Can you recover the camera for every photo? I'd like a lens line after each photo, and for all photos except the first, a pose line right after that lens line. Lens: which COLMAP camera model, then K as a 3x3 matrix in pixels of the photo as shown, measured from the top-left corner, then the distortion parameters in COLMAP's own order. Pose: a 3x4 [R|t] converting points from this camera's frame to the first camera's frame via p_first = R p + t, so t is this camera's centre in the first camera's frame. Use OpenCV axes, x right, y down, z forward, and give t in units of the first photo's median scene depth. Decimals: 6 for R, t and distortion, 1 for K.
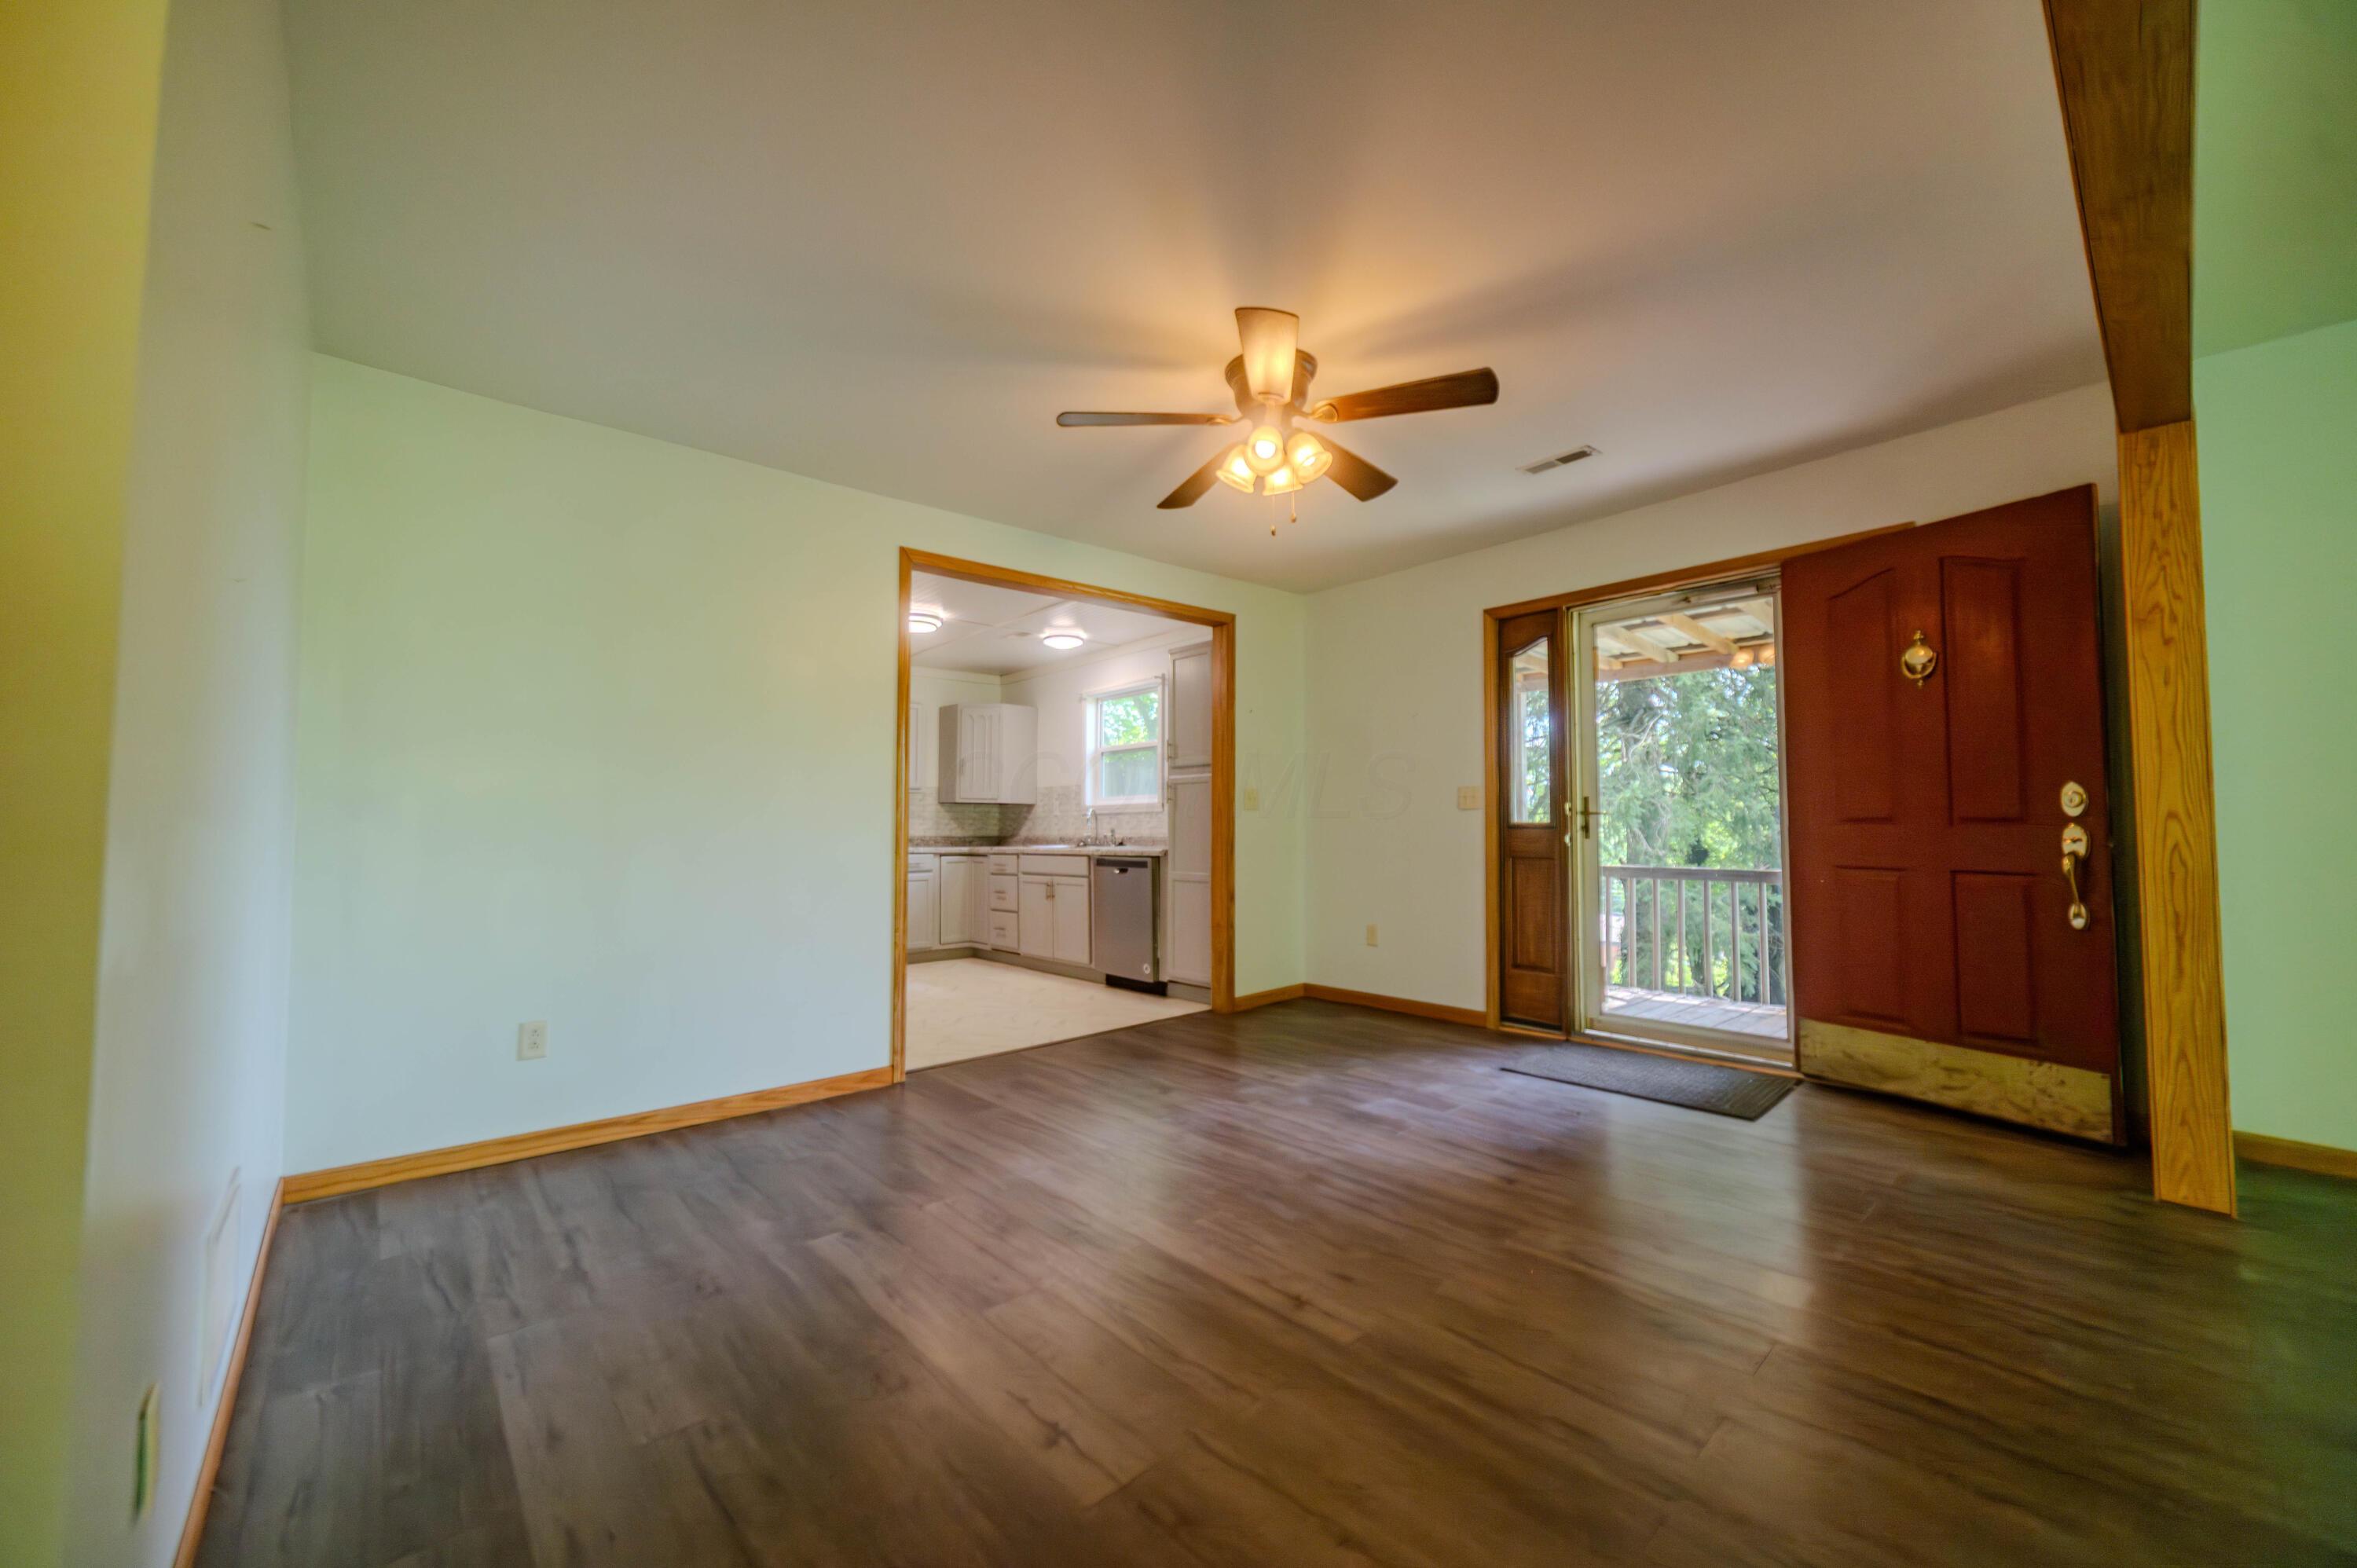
lens RADIAL K [[893.1, 0, 1167.2], [0, 893.1, 783.8], [0, 0, 1]] dist [-0.000458, 0.000061]
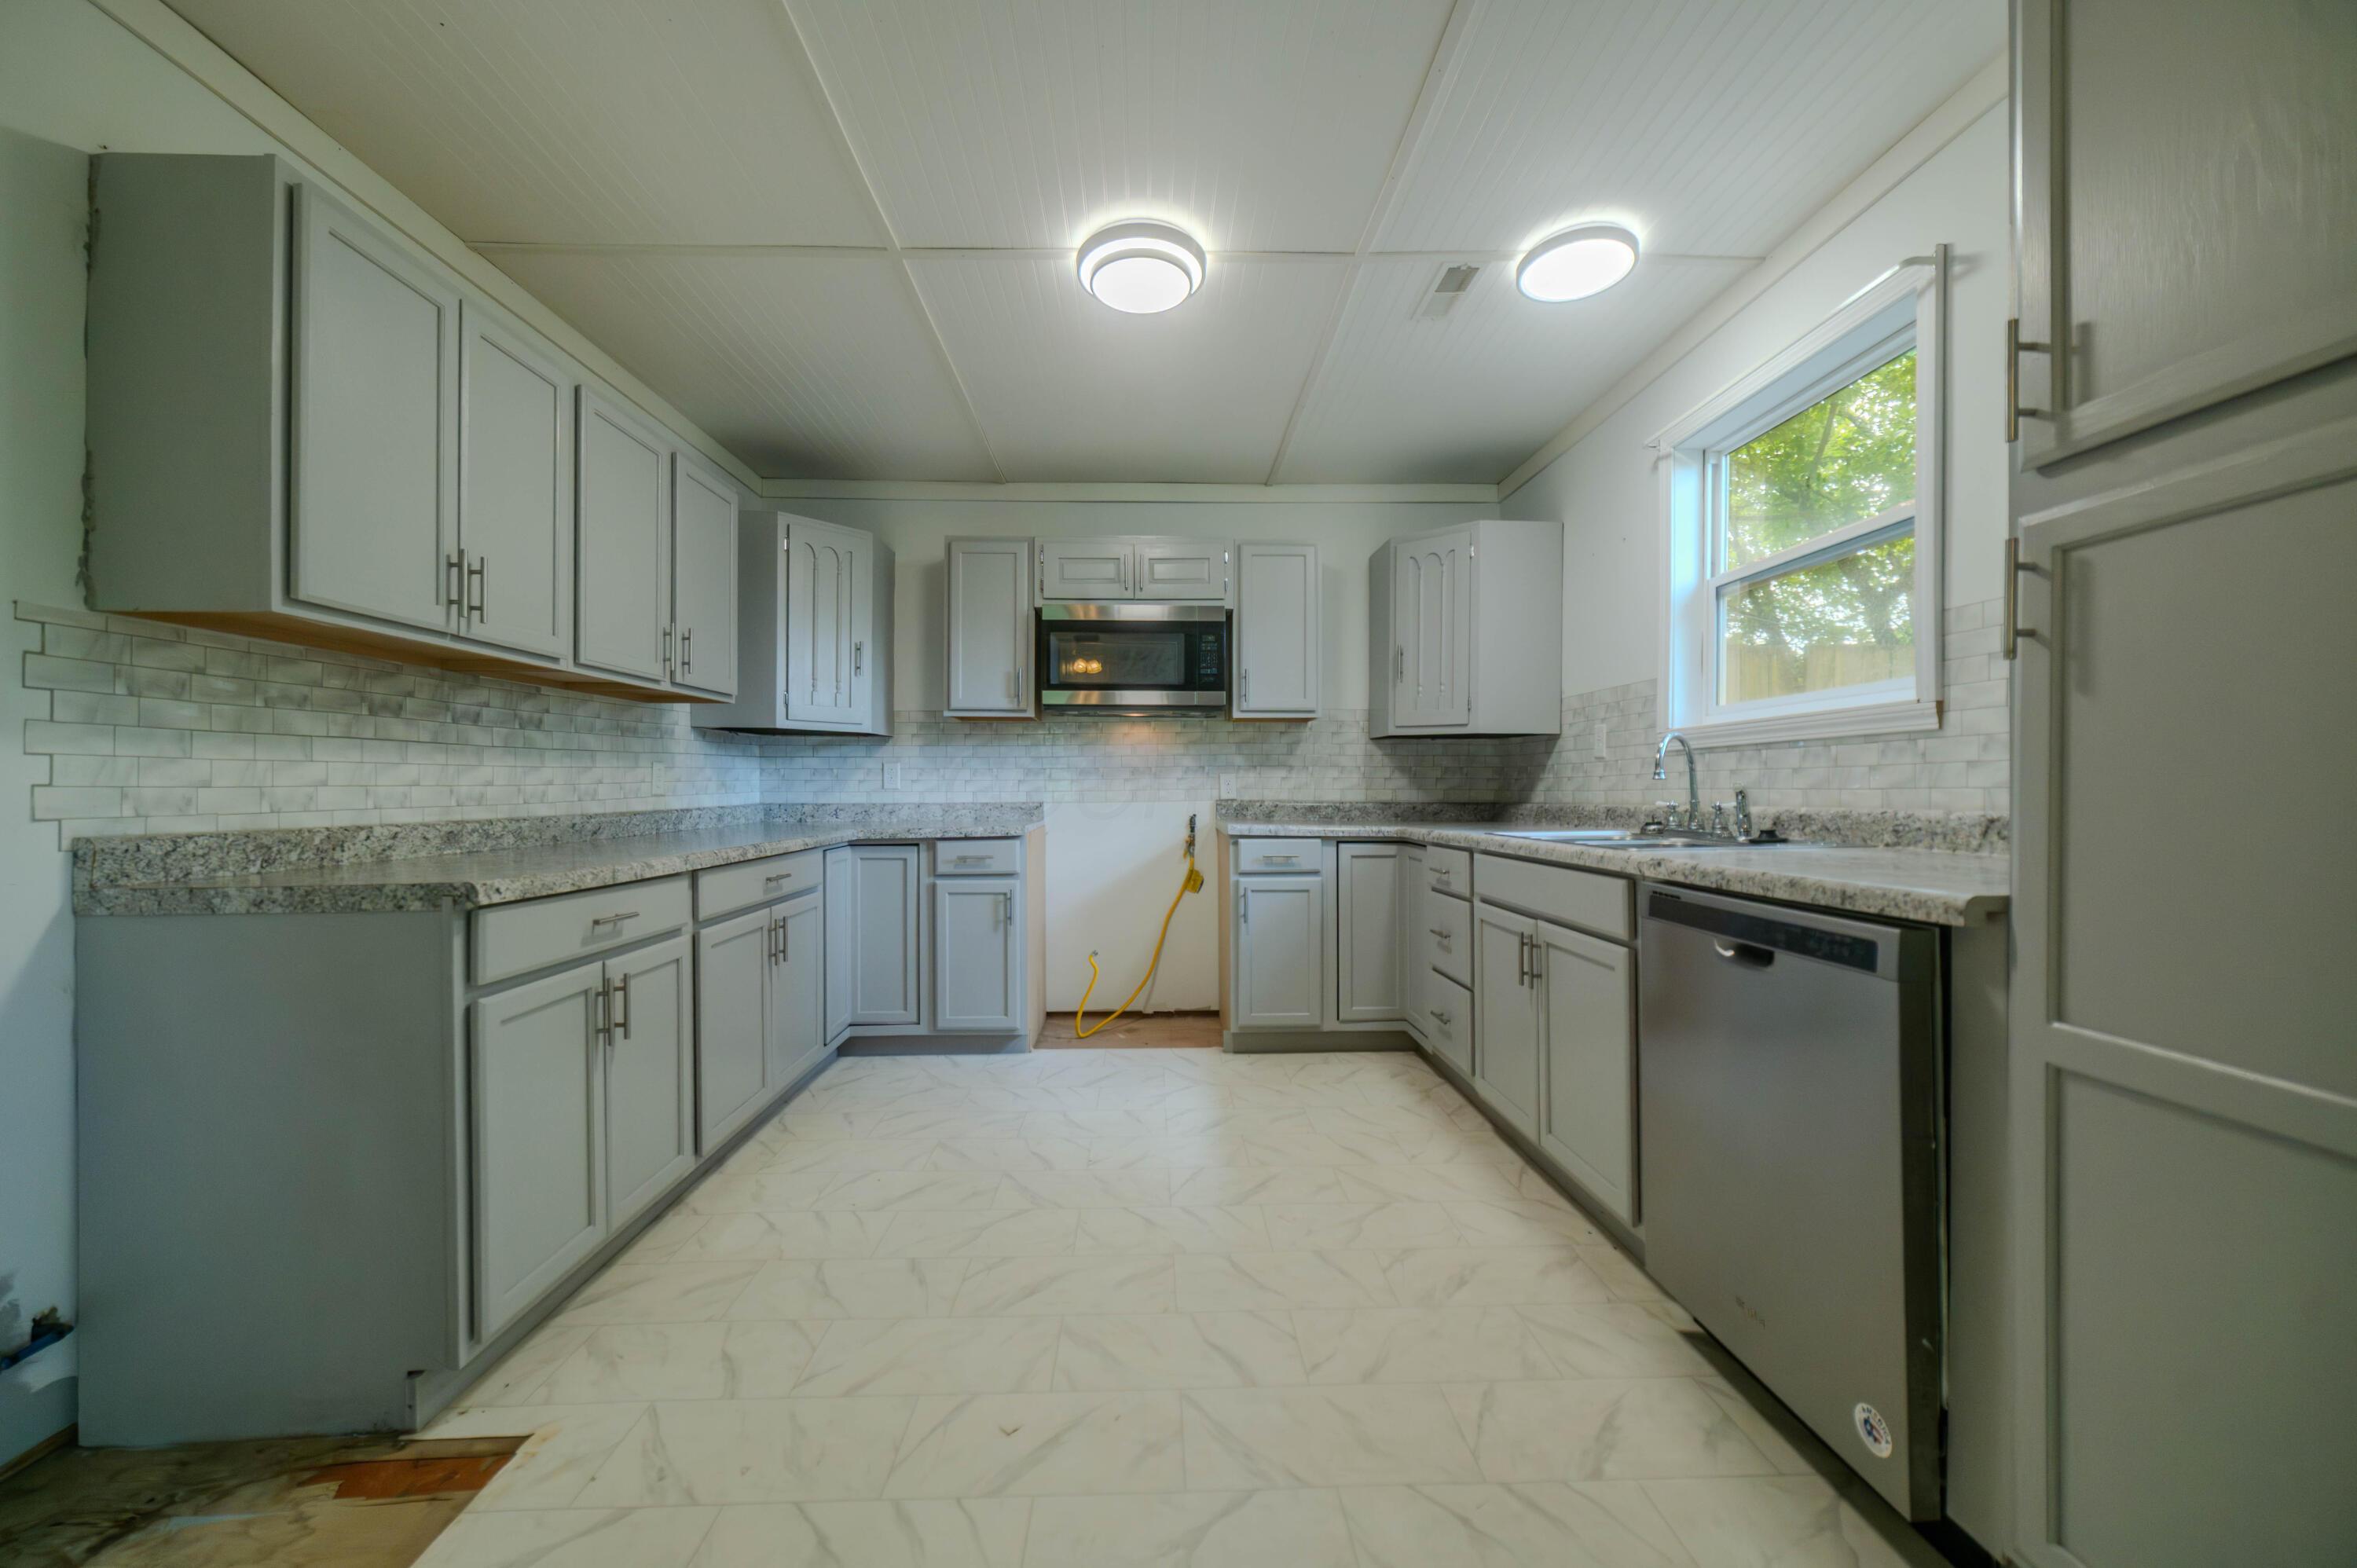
lens RADIAL K [[874.0, 0, 1166.4], [0, 874.0, 777.3], [0, 0, 1]] dist [-0.009207, -0.000036]
pose [[0.761739, -0.005085, -0.647864, -0.013520], [0.030527, 0.999140, 0.028051, 0.029312], [0.647165, -0.041145, 0.761239, 0.591664]]
